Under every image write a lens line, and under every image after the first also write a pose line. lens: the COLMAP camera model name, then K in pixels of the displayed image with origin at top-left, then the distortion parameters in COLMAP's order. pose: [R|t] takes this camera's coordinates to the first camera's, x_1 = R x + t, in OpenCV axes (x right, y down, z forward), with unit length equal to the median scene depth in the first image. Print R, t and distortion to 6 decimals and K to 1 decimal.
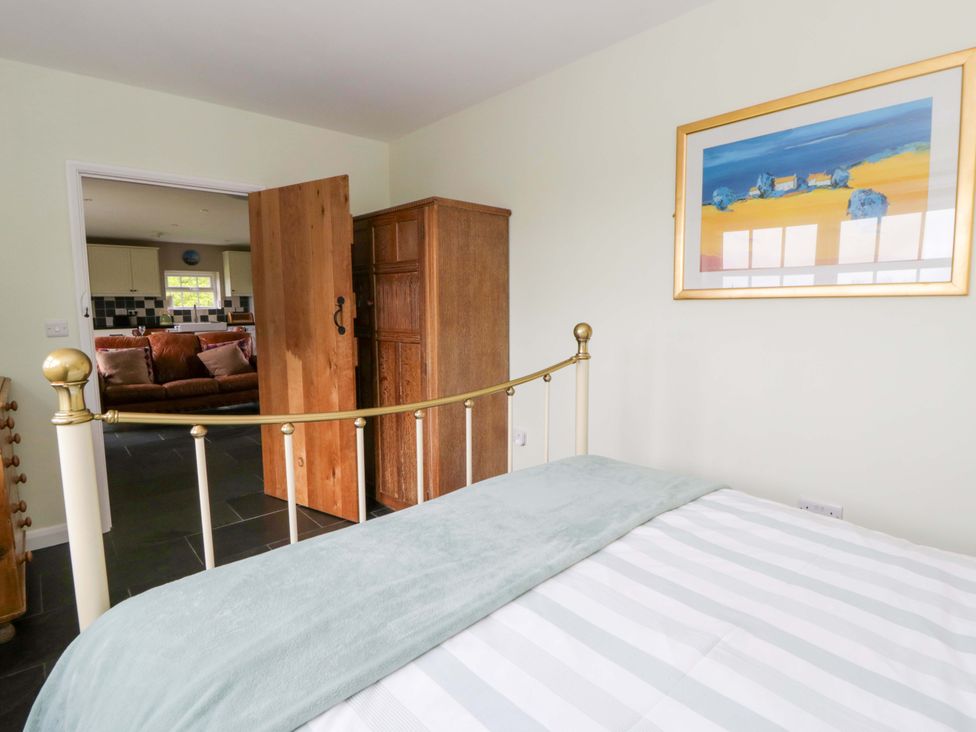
lens RADIAL K [[514.0, 0, 505.0], [0, 514.0, 354.7], [0, 0, 1]] dist [0.003405, -0.012169]
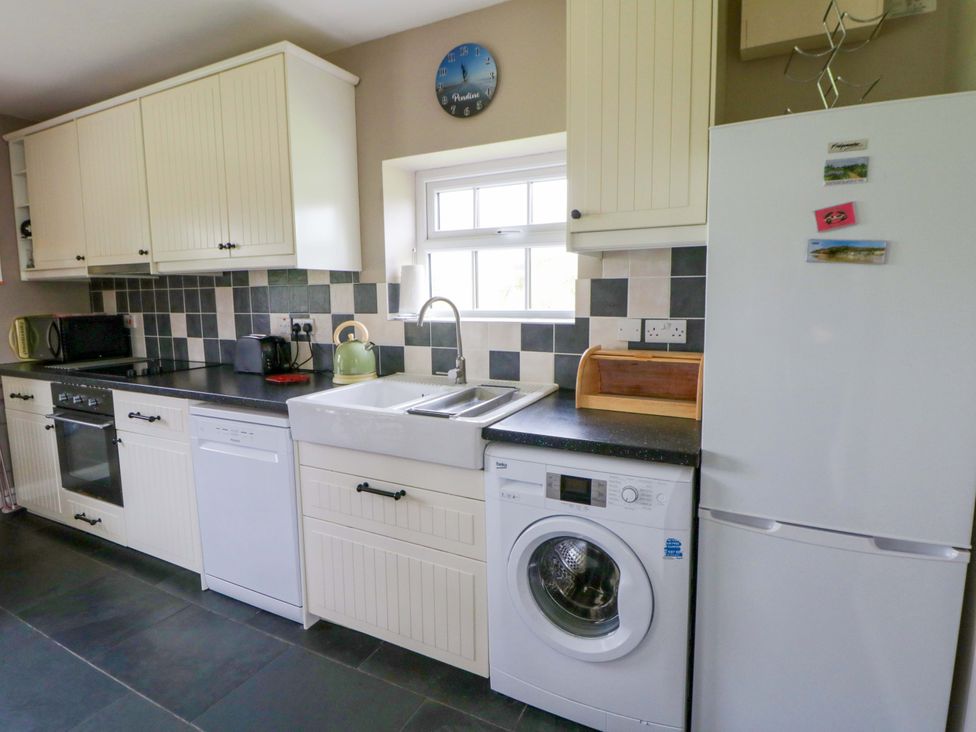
lens RADIAL K [[514.0, 0, 504.3], [0, 514.0, 349.8], [0, 0, 1]] dist [0.003405, -0.012169]
pose [[0.343424, 0.105343, -0.933254, -0.405903], [-0.088377, 0.992905, 0.079554, -0.098938], [0.935013, 0.055157, 0.350297, 0.971158]]
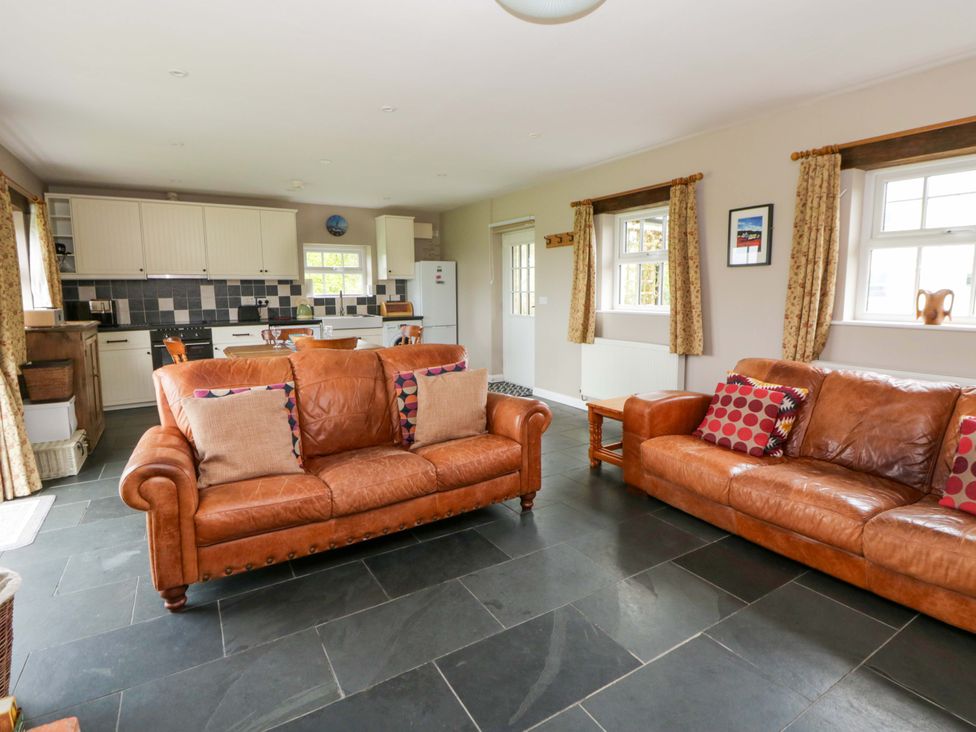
lens RADIAL K [[514.0, 0, 503.6], [0, 514.0, 349.5], [0, 0, 1]] dist [0.003405, -0.012169]
pose [[0.982081, 0.021562, -0.187220, -0.249780], [-0.018381, 0.999656, 0.018708, -0.034088], [0.187559, -0.014932, 0.982140, 0.343766]]
